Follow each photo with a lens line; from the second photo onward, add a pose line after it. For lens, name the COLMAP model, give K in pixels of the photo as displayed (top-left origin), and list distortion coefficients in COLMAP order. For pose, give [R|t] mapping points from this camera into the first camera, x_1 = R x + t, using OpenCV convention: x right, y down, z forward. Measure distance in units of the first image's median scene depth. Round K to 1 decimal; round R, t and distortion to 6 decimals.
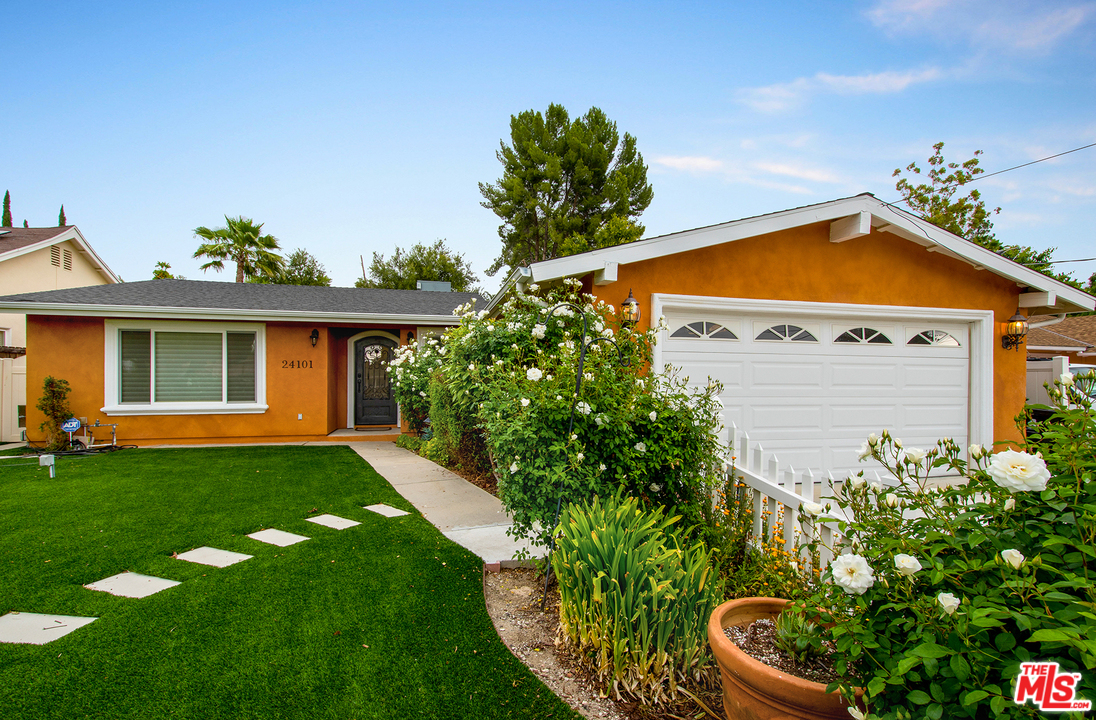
lens RADIAL K [[496.7, 0, 548.9], [0, 496.7, 383.3], [0, 0, 1]] dist [0.015460, -0.000153]
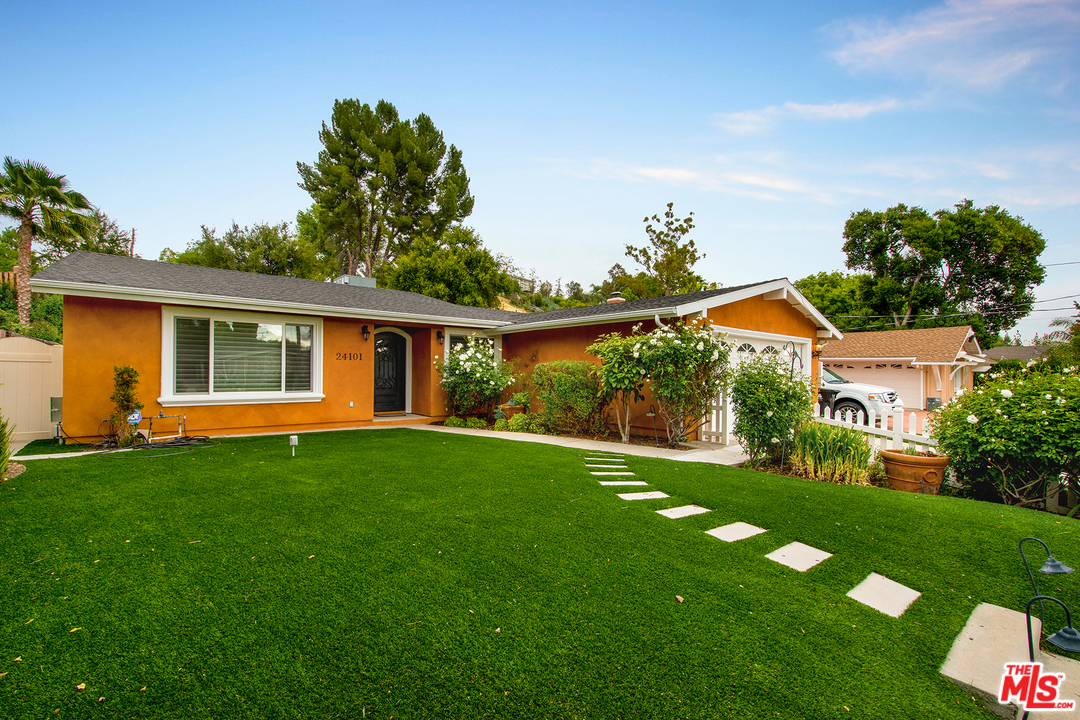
lens RADIAL K [[473.8, 0, 553.0], [0, 473.8, 374.6], [0, 0, 1]] dist [0.022701, -0.000041]
pose [[0.891741, 0.003816, 0.452529, -0.179385], [-0.003914, 0.999992, -0.000718, 0.000236], [-0.452529, -0.001131, 0.891749, -0.042592]]
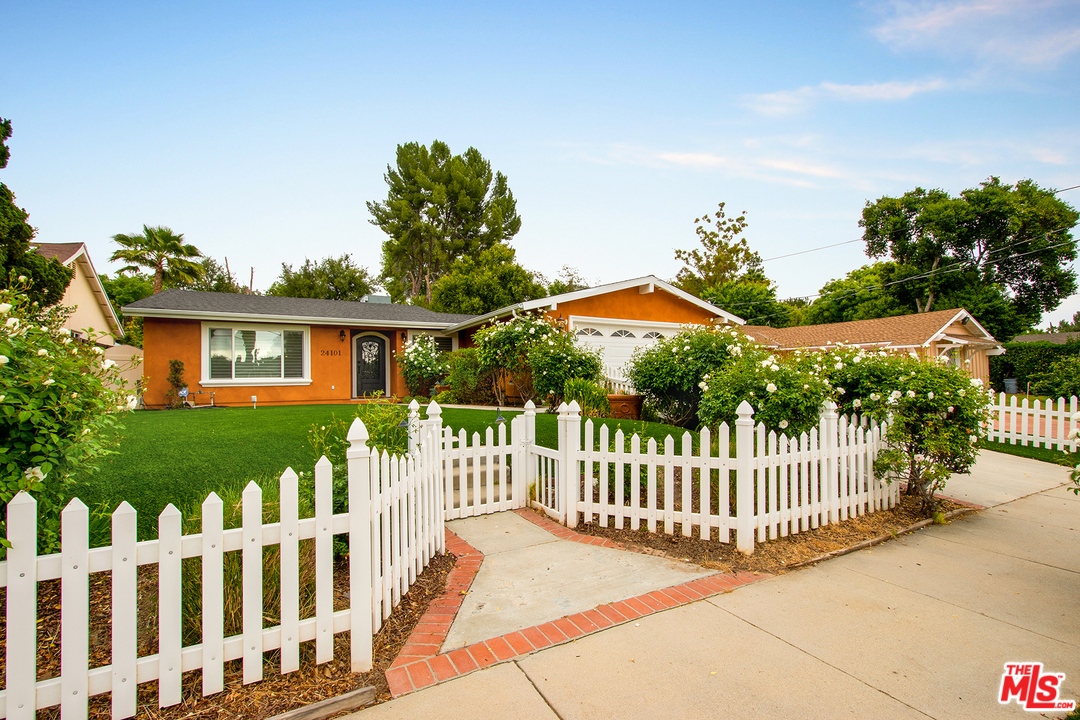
lens RADIAL K [[473.8, 0, 553.0], [0, 473.8, 374.6], [0, 0, 1]] dist [0.022701, -0.000041]
pose [[0.957960, -0.015748, 0.286469, -0.084295], [0.023198, 0.999475, -0.022633, 0.023880], [-0.285962, 0.028327, 0.957822, -0.181917]]
